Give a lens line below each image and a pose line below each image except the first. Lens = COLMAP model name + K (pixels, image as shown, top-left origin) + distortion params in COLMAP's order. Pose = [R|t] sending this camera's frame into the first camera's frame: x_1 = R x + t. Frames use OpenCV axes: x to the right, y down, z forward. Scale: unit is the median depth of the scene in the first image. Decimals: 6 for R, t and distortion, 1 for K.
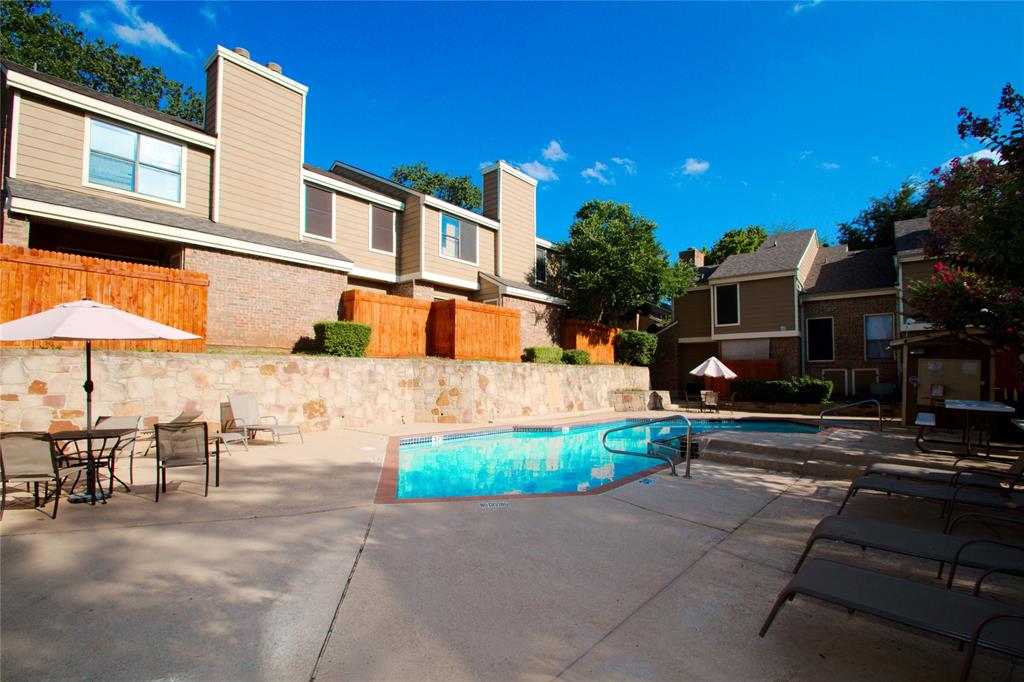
lens RADIAL K [[479.8, 0, 515.7], [0, 479.8, 355.7], [0, 0, 1]] dist [0.023364, -0.019302]
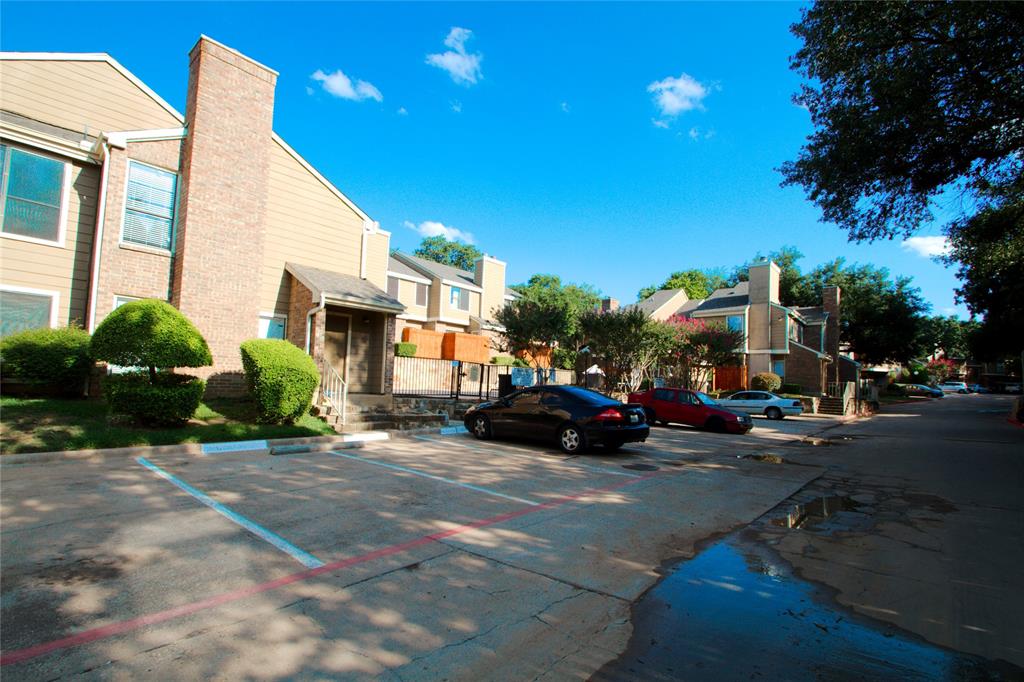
lens RADIAL K [[479.8, 0, 515.7], [0, 479.8, 355.7], [0, 0, 1]] dist [0.023364, -0.019302]
pose [[0.999276, 0.029571, -0.023946, 0.165767], [-0.030091, 0.999312, -0.021692, 0.018918], [0.023288, 0.022397, 0.999478, -0.951854]]
